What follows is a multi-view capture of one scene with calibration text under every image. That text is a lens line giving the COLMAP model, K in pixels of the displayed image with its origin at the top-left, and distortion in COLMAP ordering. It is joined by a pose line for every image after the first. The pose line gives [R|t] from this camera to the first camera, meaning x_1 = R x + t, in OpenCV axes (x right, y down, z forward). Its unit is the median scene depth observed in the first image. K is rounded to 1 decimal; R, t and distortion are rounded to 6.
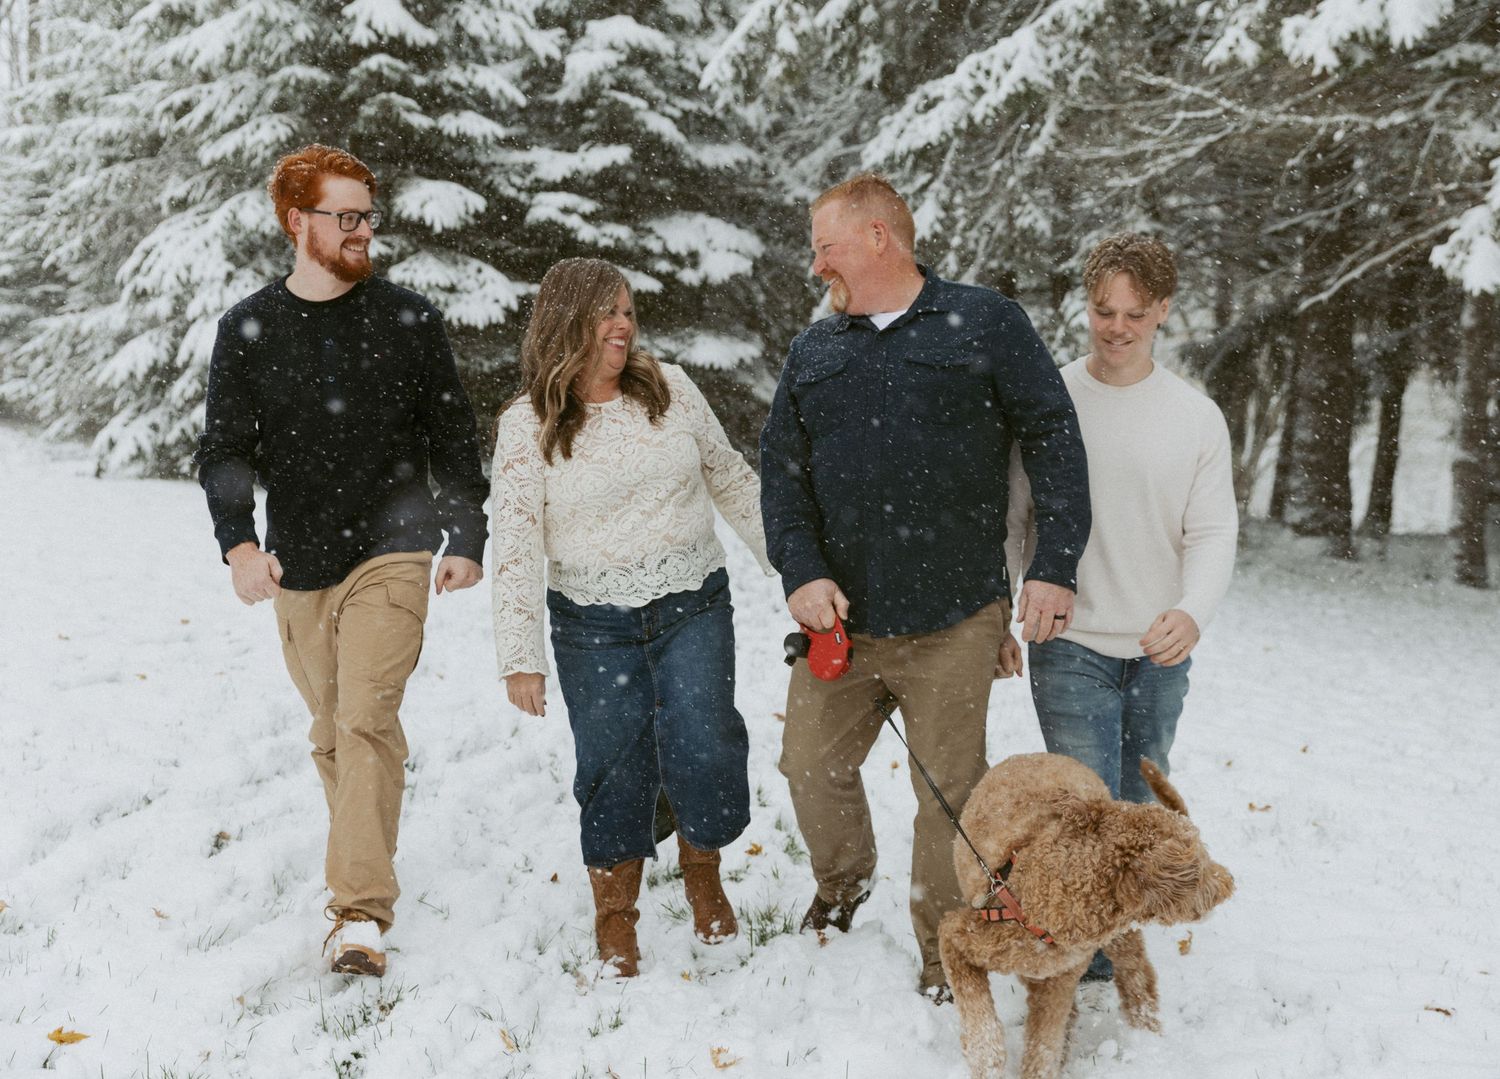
lens RADIAL K [[2004.6, 0, 794.9], [0, 2004.6, 538.6], [0, 0, 1]] dist [0.002726, 0.054512]
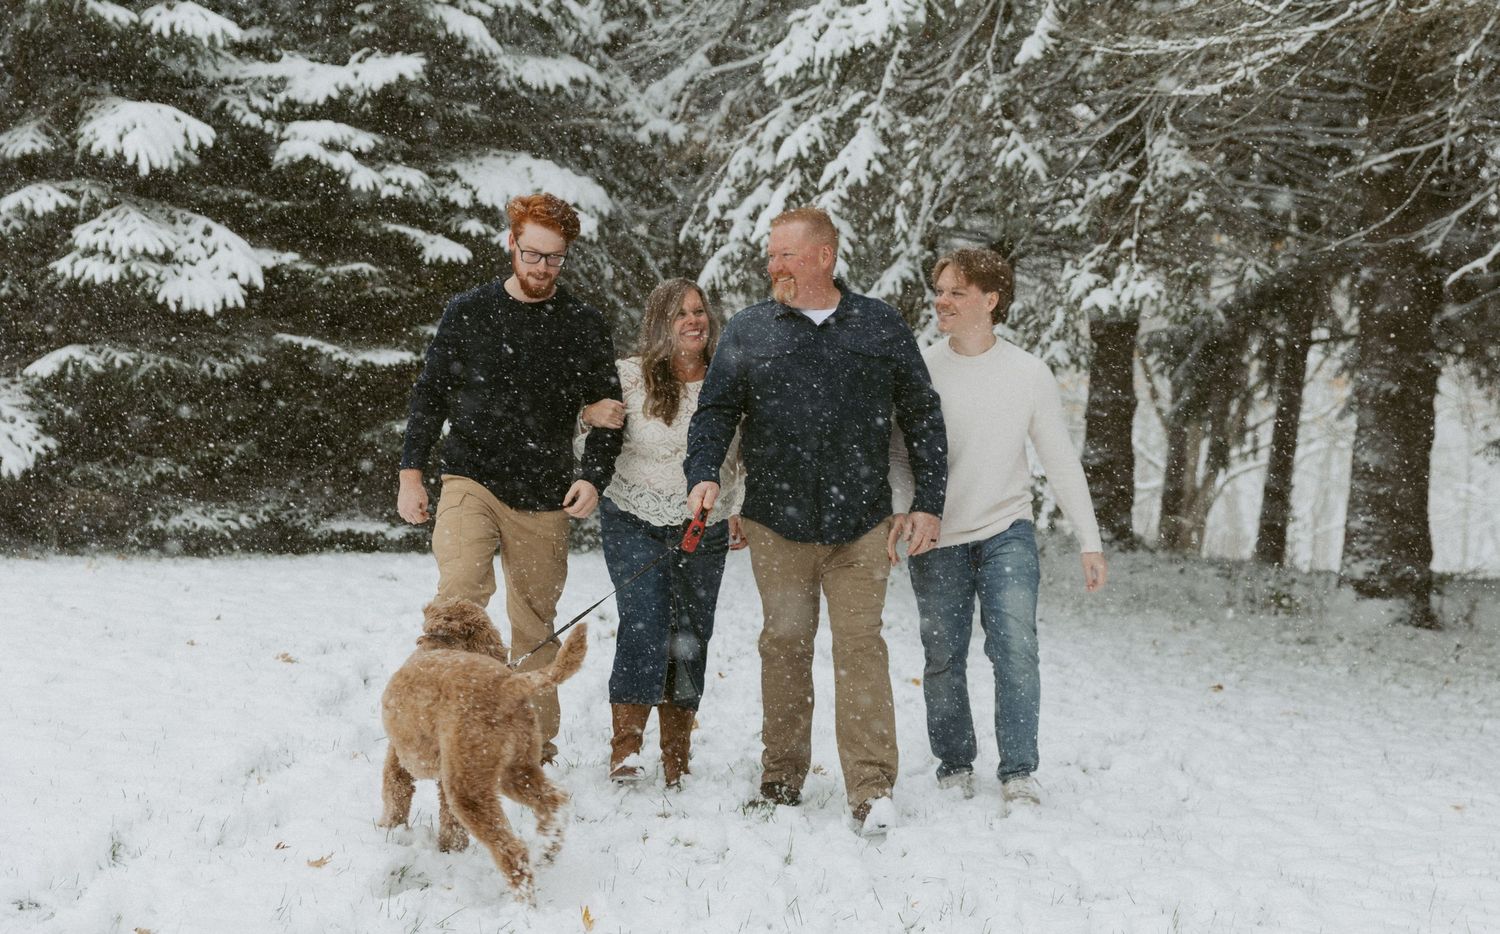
lens RADIAL K [[2405.1, 0, 834.0], [0, 2405.1, 592.4], [0, 0, 1]] dist [0.000072, 0.060243]
pose [[0.995417, -0.013861, 0.094618, -0.021426], [0.012816, 0.999850, 0.011646, -0.015326], [-0.094766, -0.010380, 0.995445, 0.145354]]
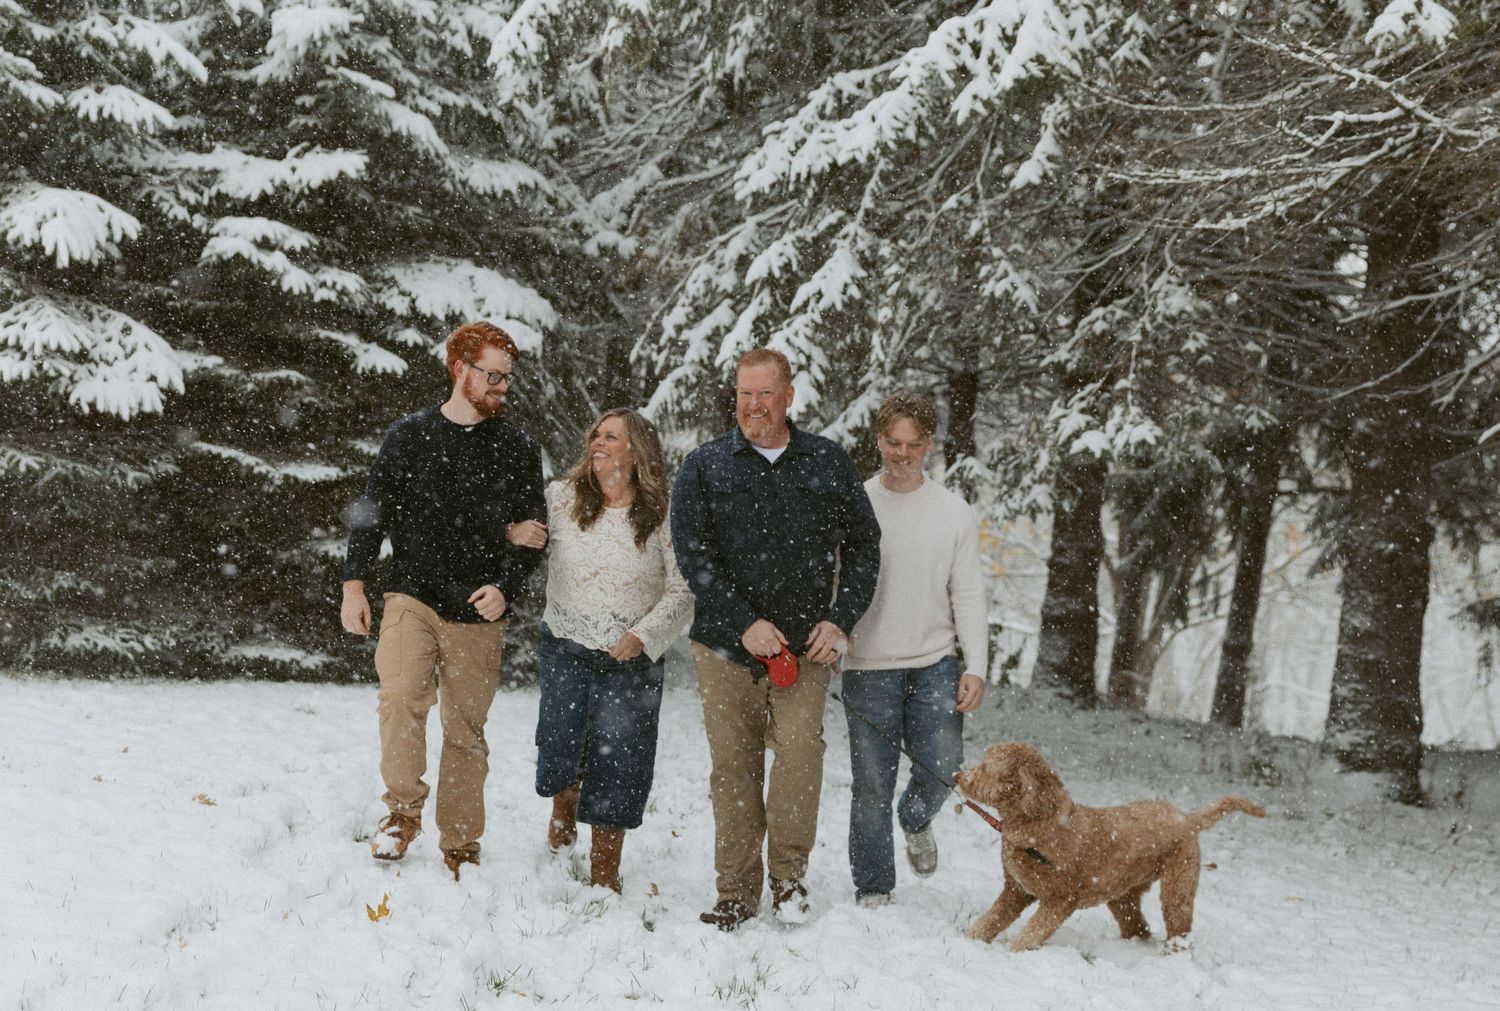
lens RADIAL K [[2522.2, 0, 804.7], [0, 2522.2, 600.8], [0, 0, 1]] dist [-0.012839, 0.085643]
pose [[0.992410, 0.030019, 0.119255, -0.033794], [-0.025310, 0.998846, -0.040809, -0.018498], [-0.120343, 0.037480, 0.992025, 0.167462]]
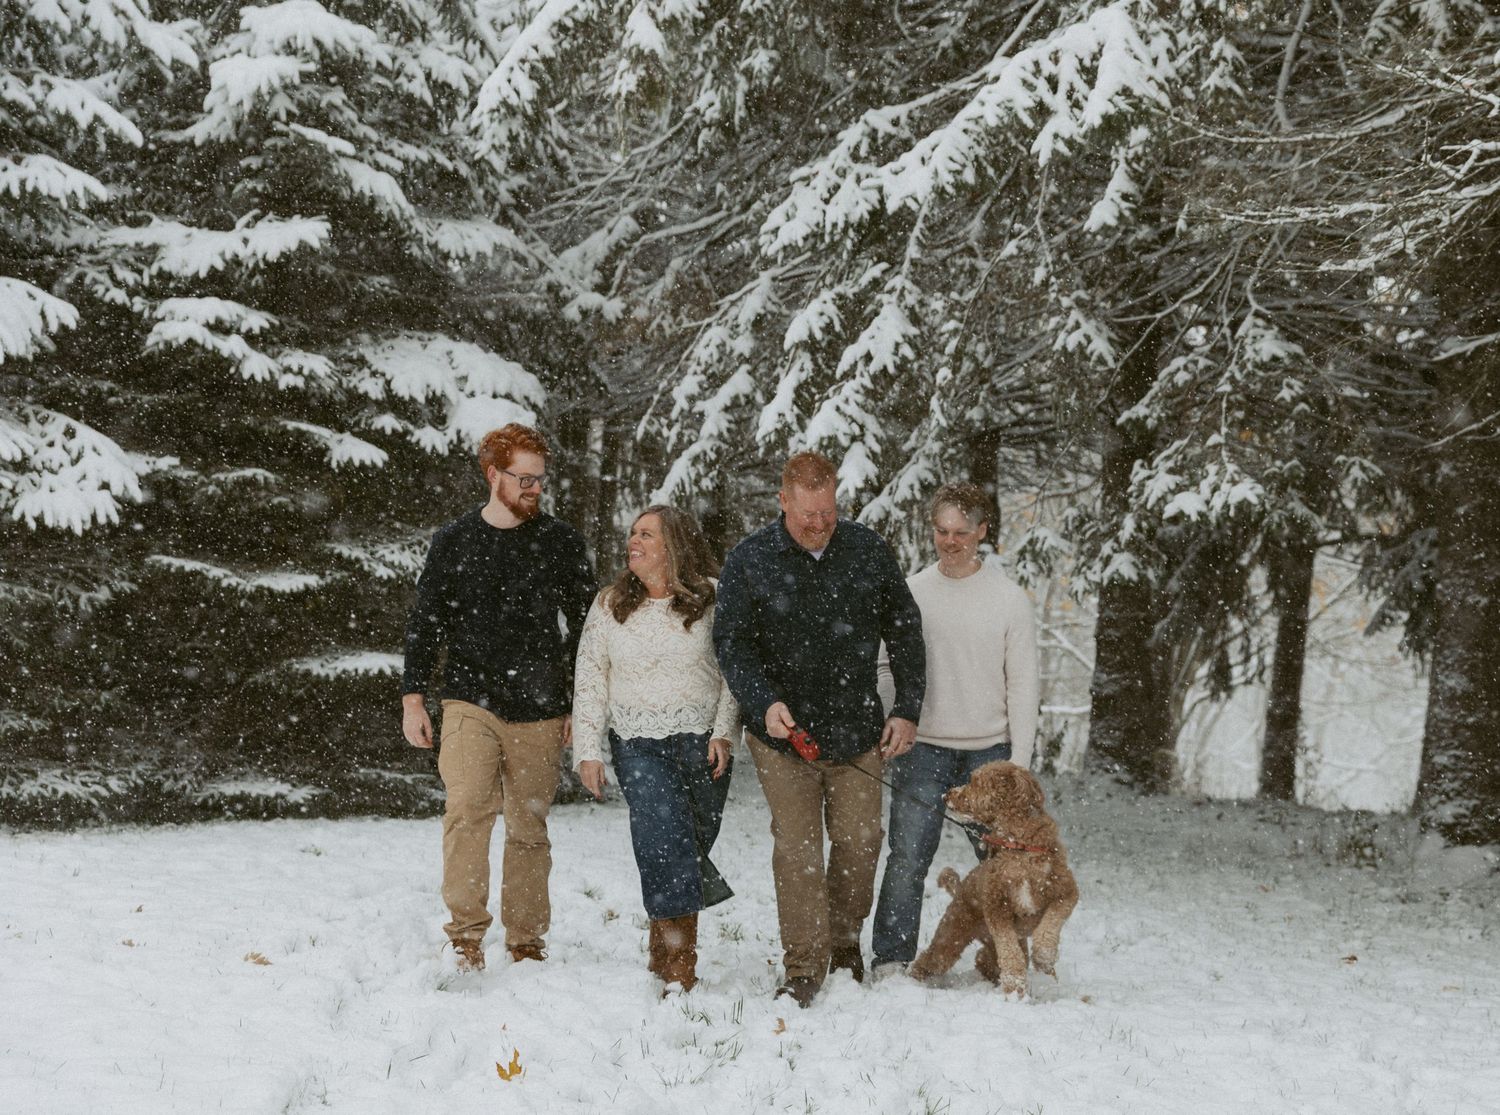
lens RADIAL K [[2841.5, 0, 998.8], [0, 2841.5, 690.5], [0, 0, 1]] dist [-0.006728, 0.084949]
pose [[0.977349, -0.027571, 0.209830, -0.069045], [0.036171, 0.998651, -0.037257, -0.020633], [-0.208520, 0.044003, 0.977028, 0.158141]]
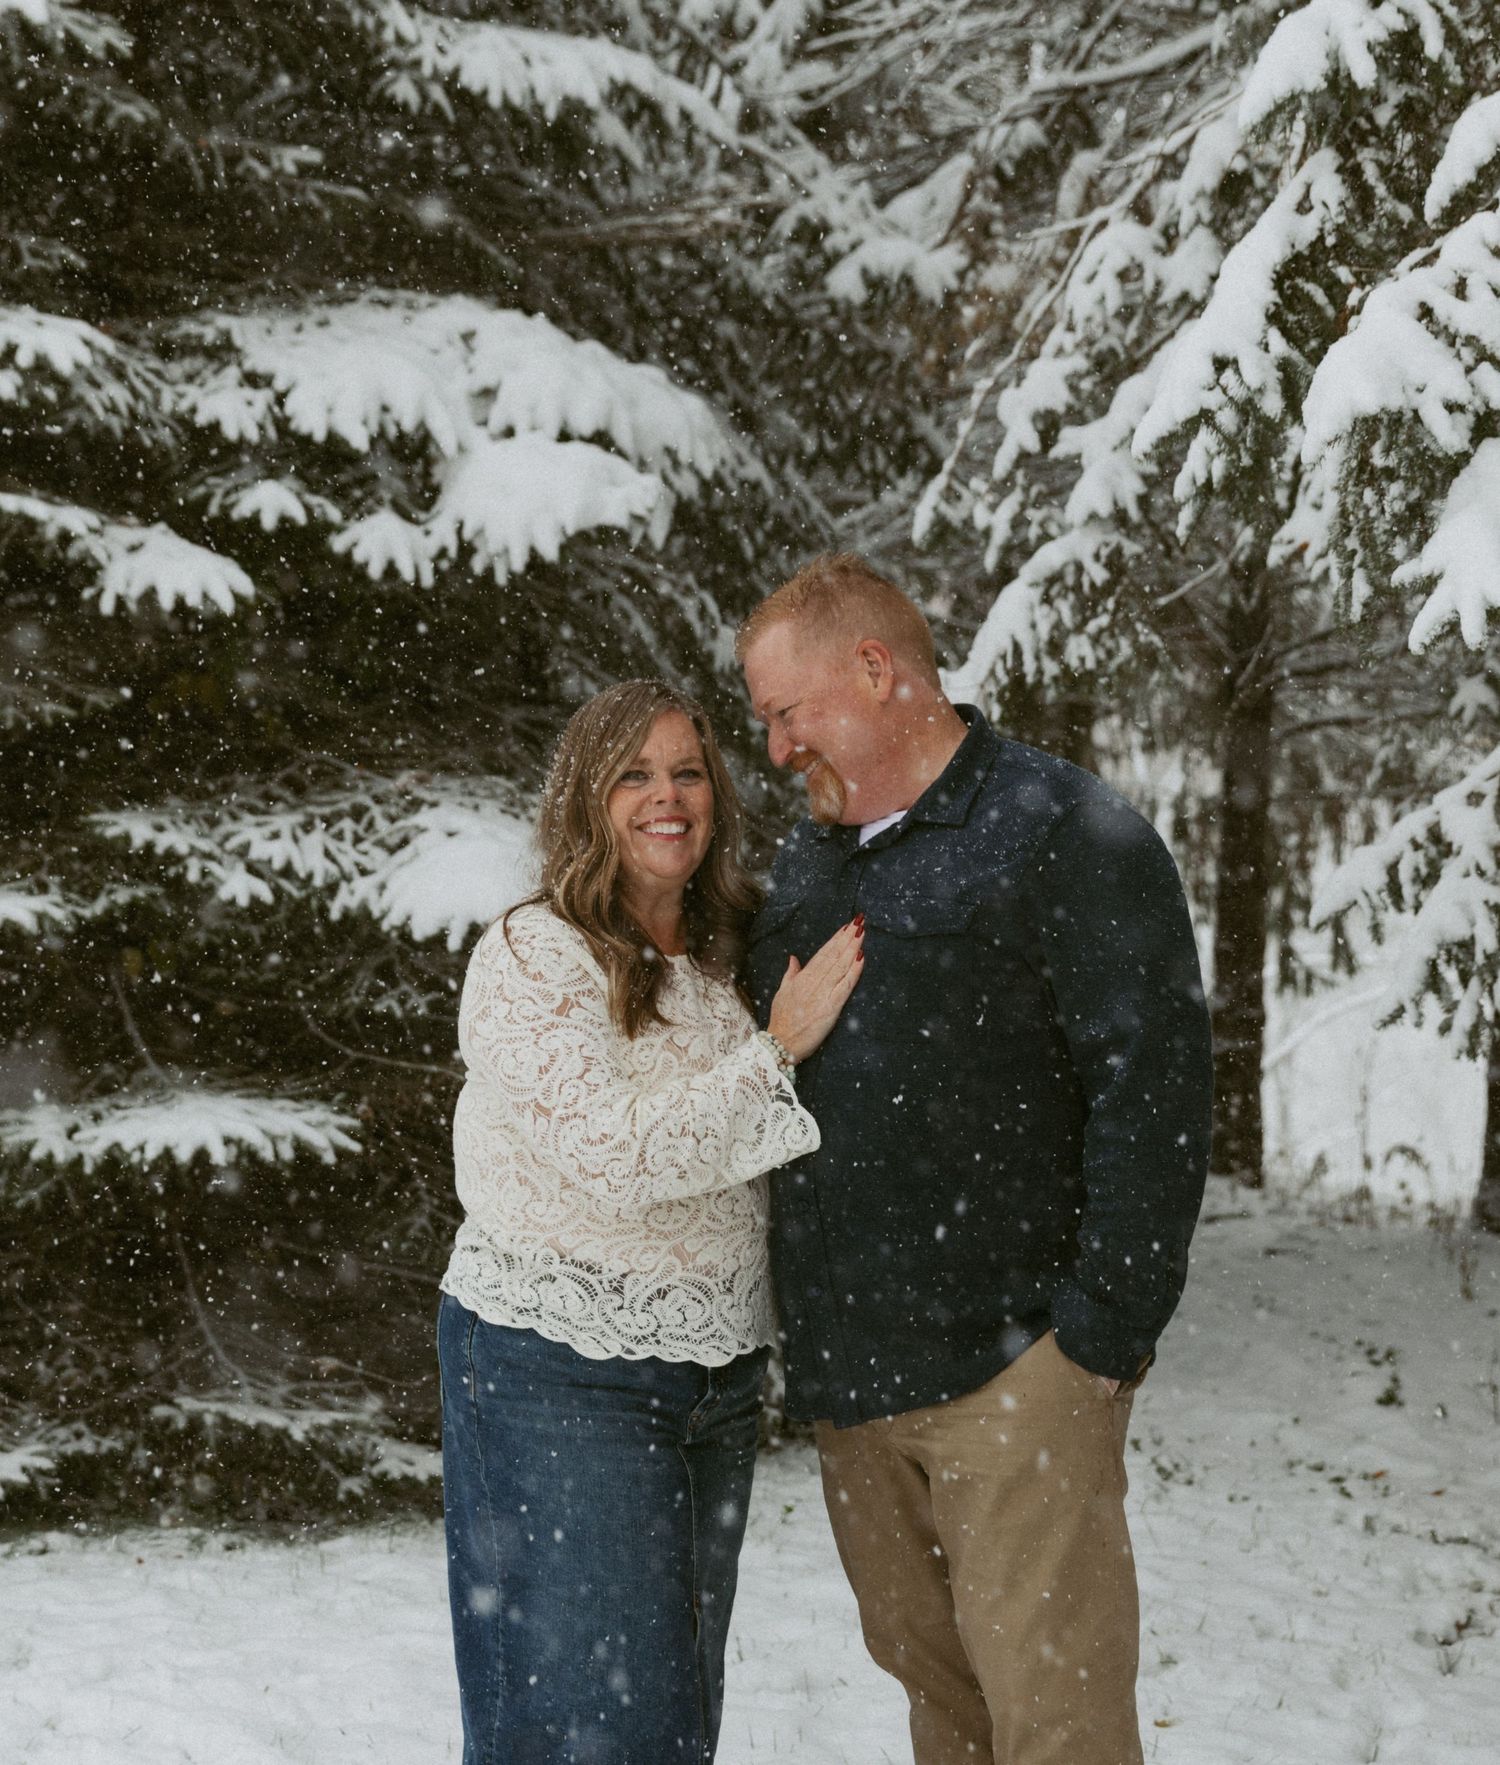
lens RADIAL K [[3505.8, 0, 806.7], [0, 3505.8, 946.1], [0, 0, 1]] dist [0.066819, -0.247207]
pose [[0.999213, -0.012263, -0.037726, 0.009765], [0.010120, 0.998352, -0.056485, -0.064034], [0.038356, 0.056059, 0.997690, 0.624410]]
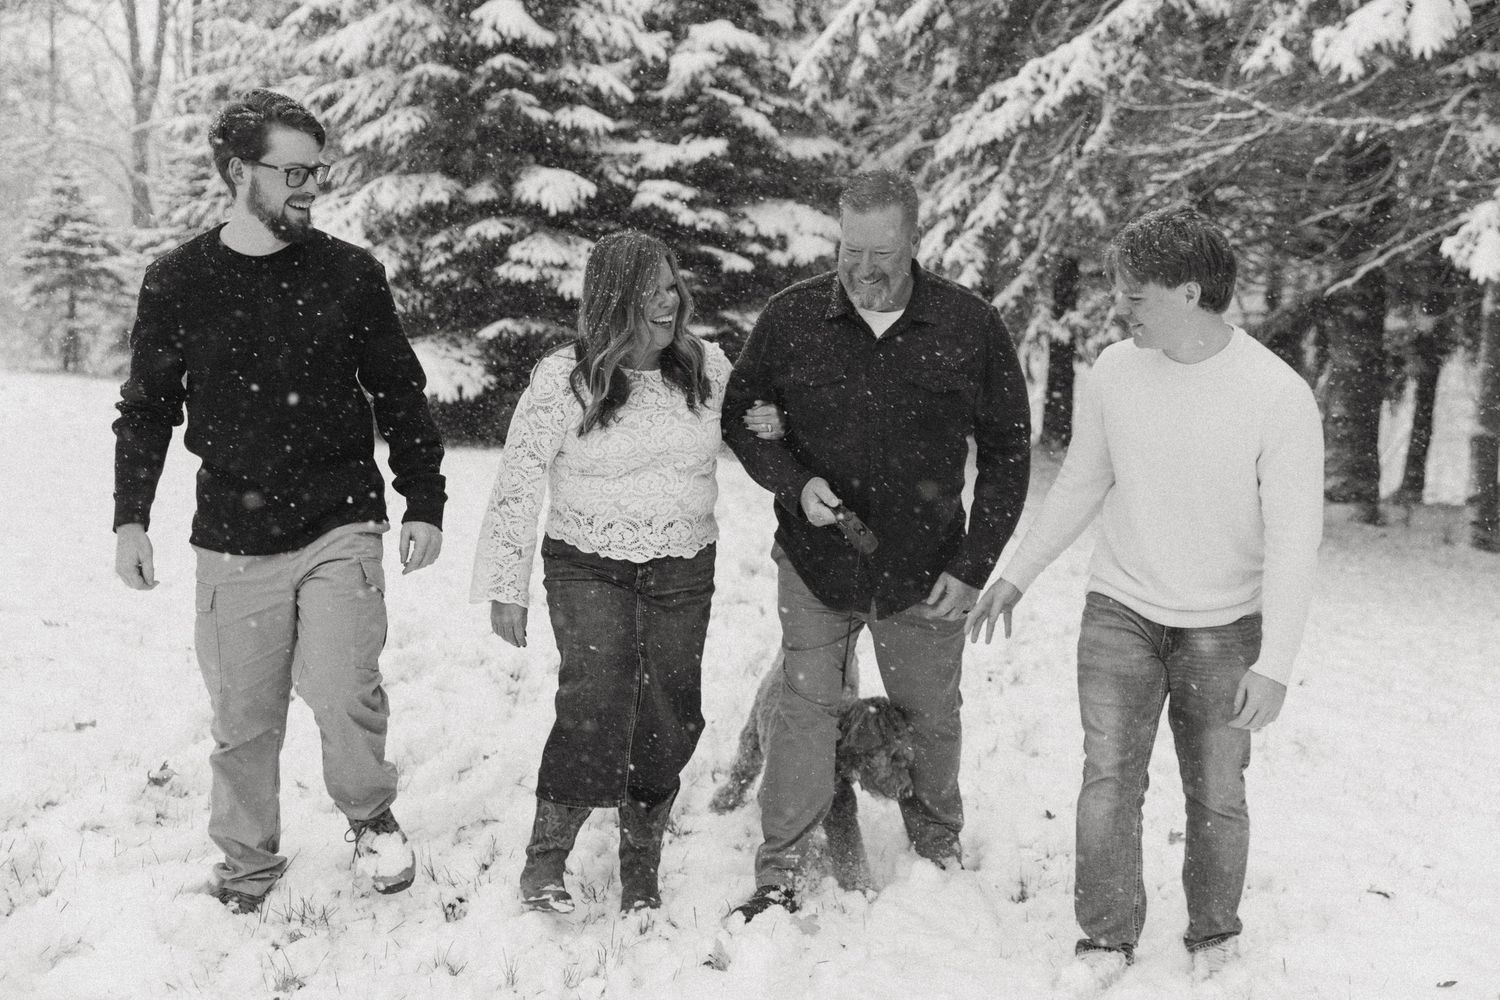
lens RADIAL K [[1848.7, 0, 793.7], [0, 1848.7, 537.9], [0, 0, 1]] dist [0.014105, 0.022488]
pose [[0.998714, 0.019597, -0.046751, 0.006715], [-0.018686, 0.999628, 0.019854, 0.003363], [0.047123, -0.018955, 0.998709, -0.022255]]
